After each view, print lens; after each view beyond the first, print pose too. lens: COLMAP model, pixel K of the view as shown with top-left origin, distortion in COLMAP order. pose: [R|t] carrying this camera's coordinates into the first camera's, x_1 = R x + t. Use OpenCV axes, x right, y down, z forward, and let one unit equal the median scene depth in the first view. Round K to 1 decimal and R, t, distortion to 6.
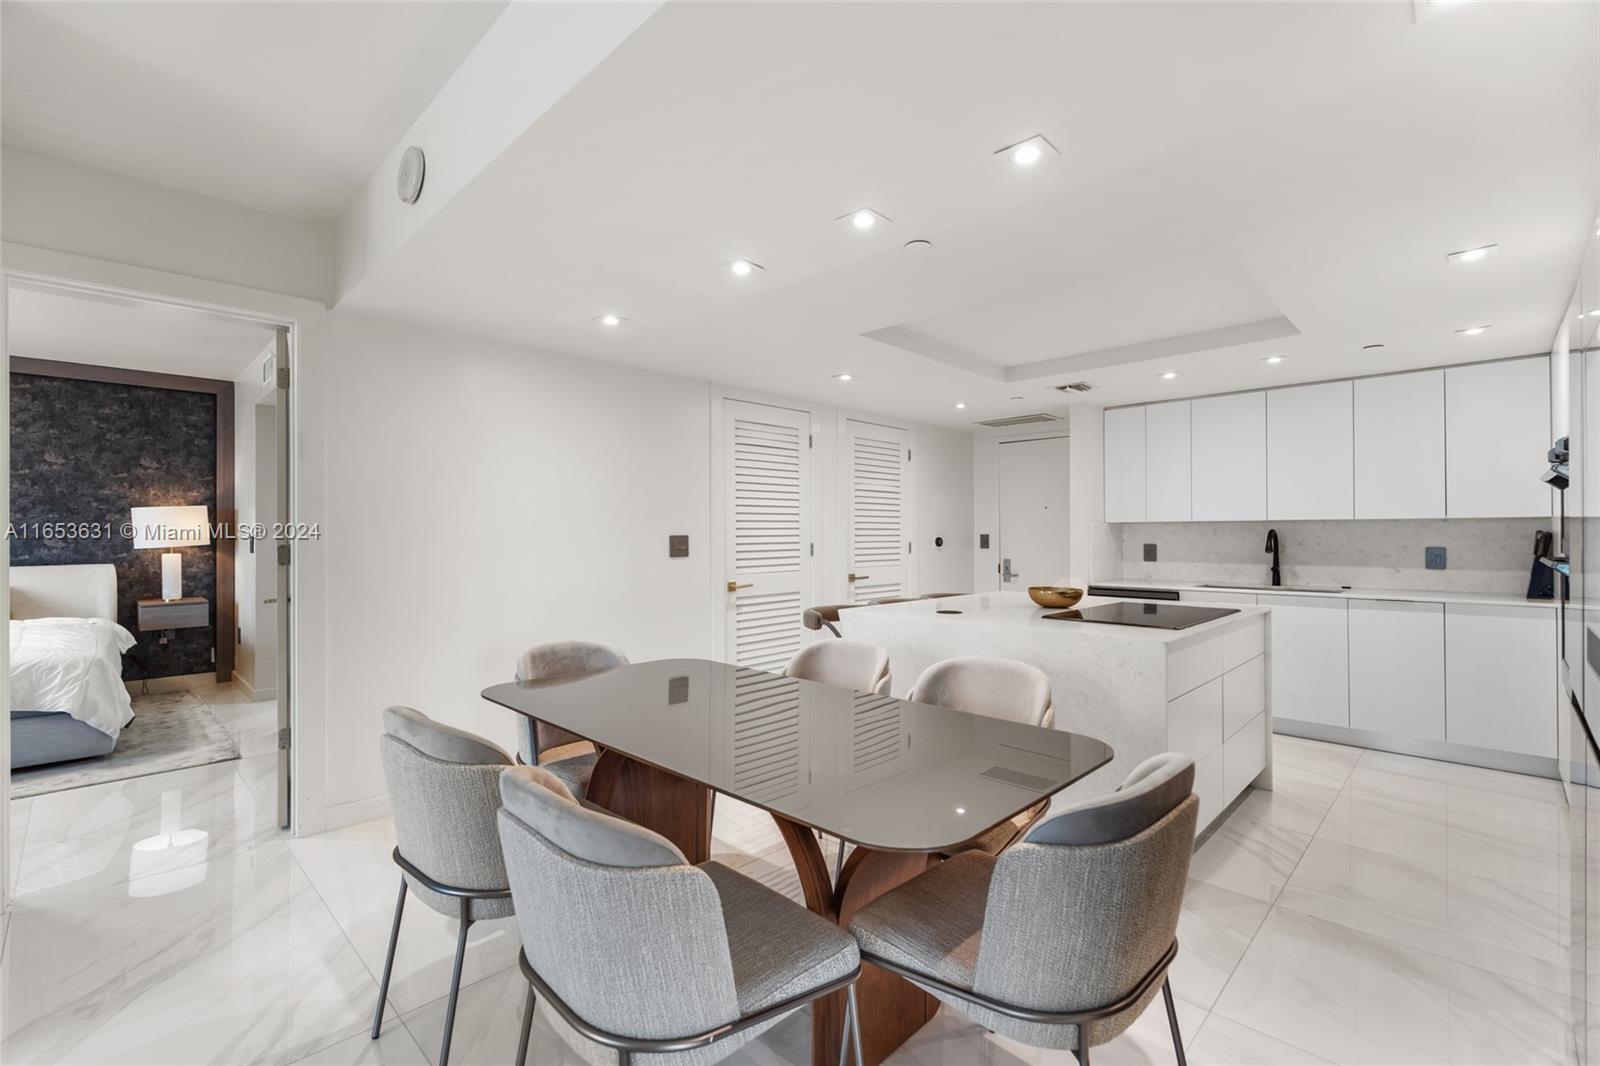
lens RADIAL K [[705.7, 0, 796.8], [0, 705.7, 530.1], [0, 0, 1]] dist [-0.001702, -0.000603]
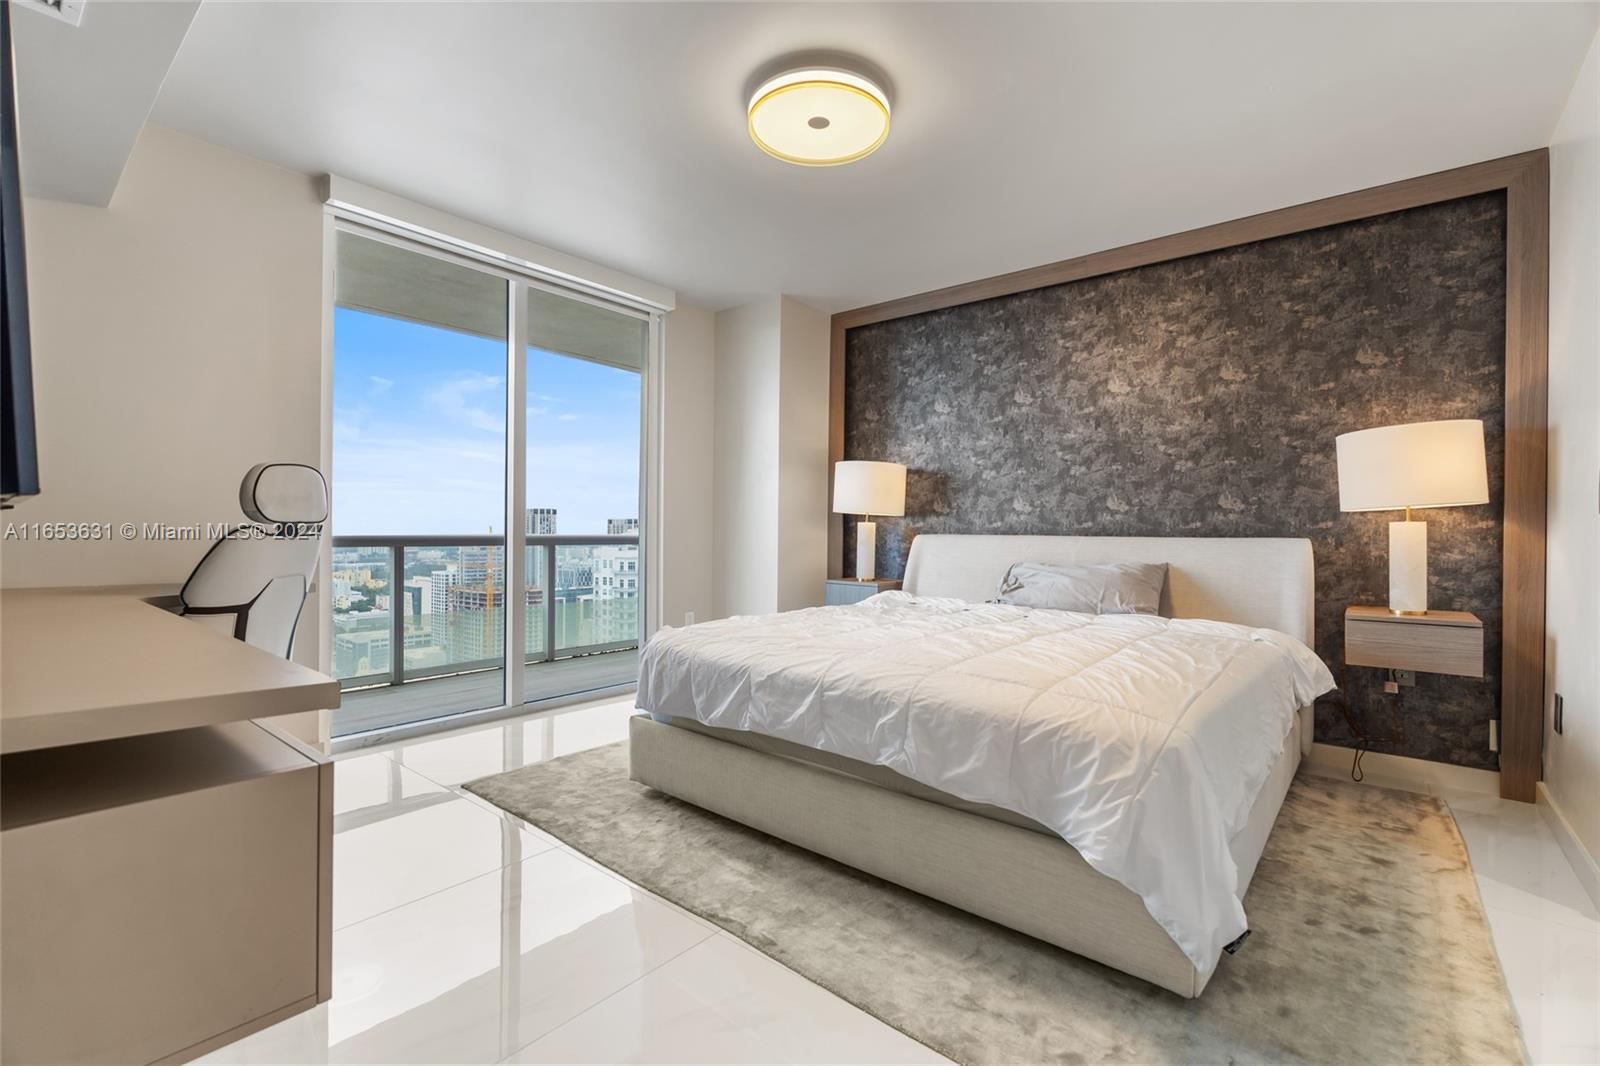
lens RADIAL K [[705.7, 0, 798.5], [0, 705.7, 530.6], [0, 0, 1]] dist [-0.001702, -0.000603]
pose [[0.094363, 0.005288, -0.995524, -0.417933], [-0.006114, 0.999970, 0.004733, 0.039925], [0.995519, 0.005640, 0.094393, 0.508646]]
